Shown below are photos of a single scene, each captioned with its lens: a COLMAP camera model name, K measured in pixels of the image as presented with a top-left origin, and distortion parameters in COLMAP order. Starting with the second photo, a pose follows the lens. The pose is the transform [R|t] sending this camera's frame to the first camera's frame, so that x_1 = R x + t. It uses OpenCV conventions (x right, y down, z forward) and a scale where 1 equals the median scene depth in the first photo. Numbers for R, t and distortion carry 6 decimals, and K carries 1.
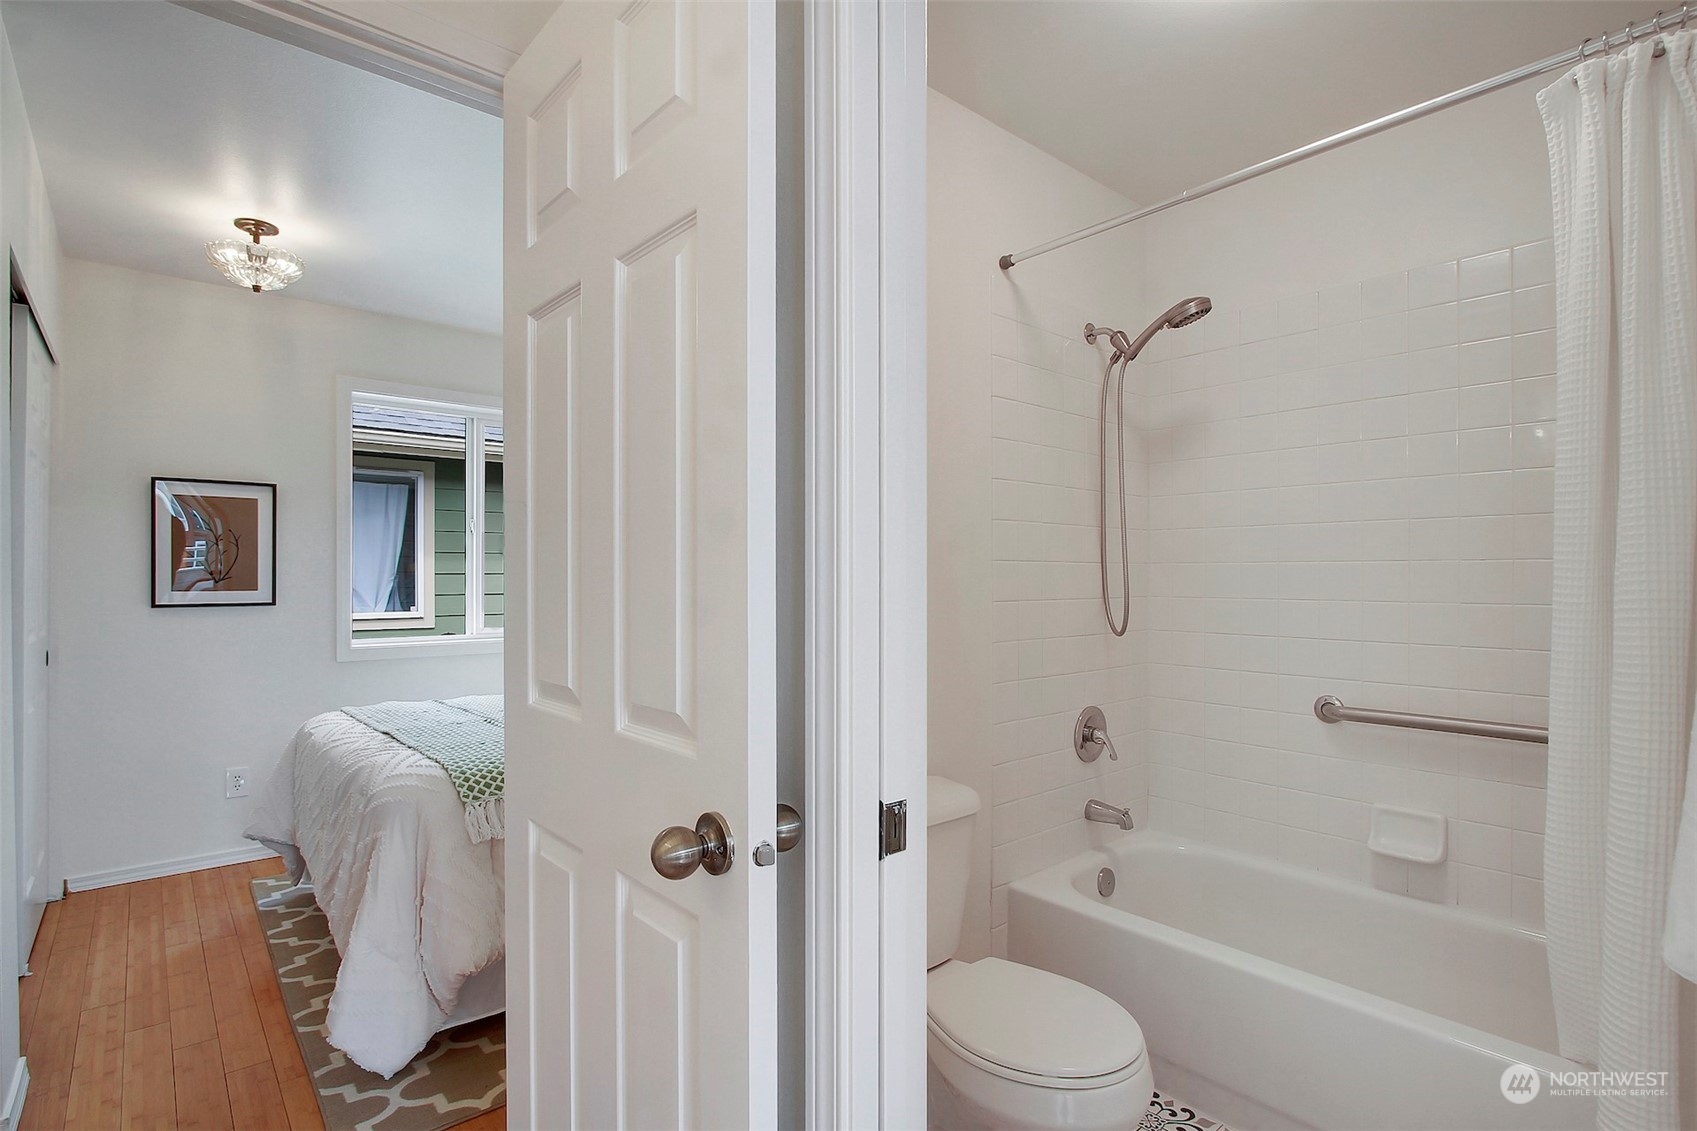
lens RADIAL K [[808.2, 0, 848.2], [0, 808.2, 574.8], [0, 0, 1]] dist [-0.018025, 0.001897]
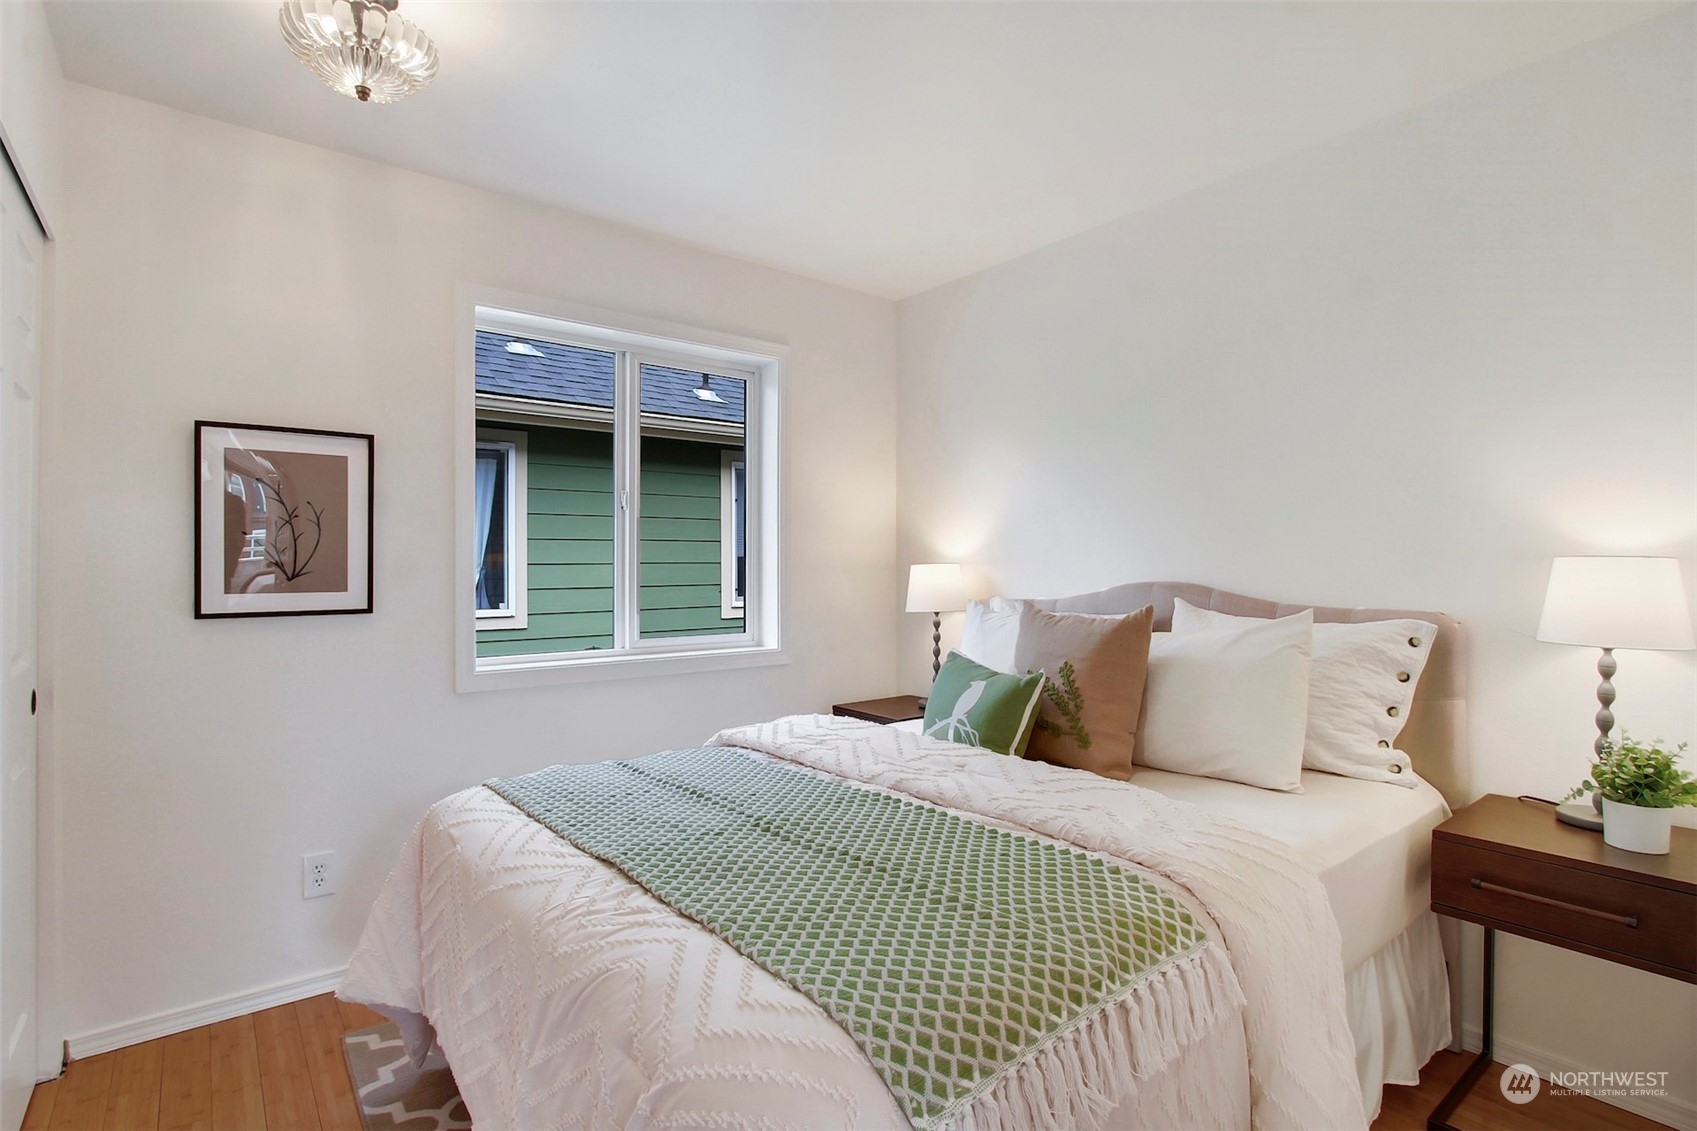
lens RADIAL K [[808.2, 0, 846.7], [0, 808.2, 558.5], [0, 0, 1]] dist [-0.018025, 0.001897]
pose [[0.999104, -0.003591, -0.042172, -0.286190], [0.003351, 0.999978, -0.005758, -0.002861], [0.042191, 0.005611, 0.999094, 0.338008]]
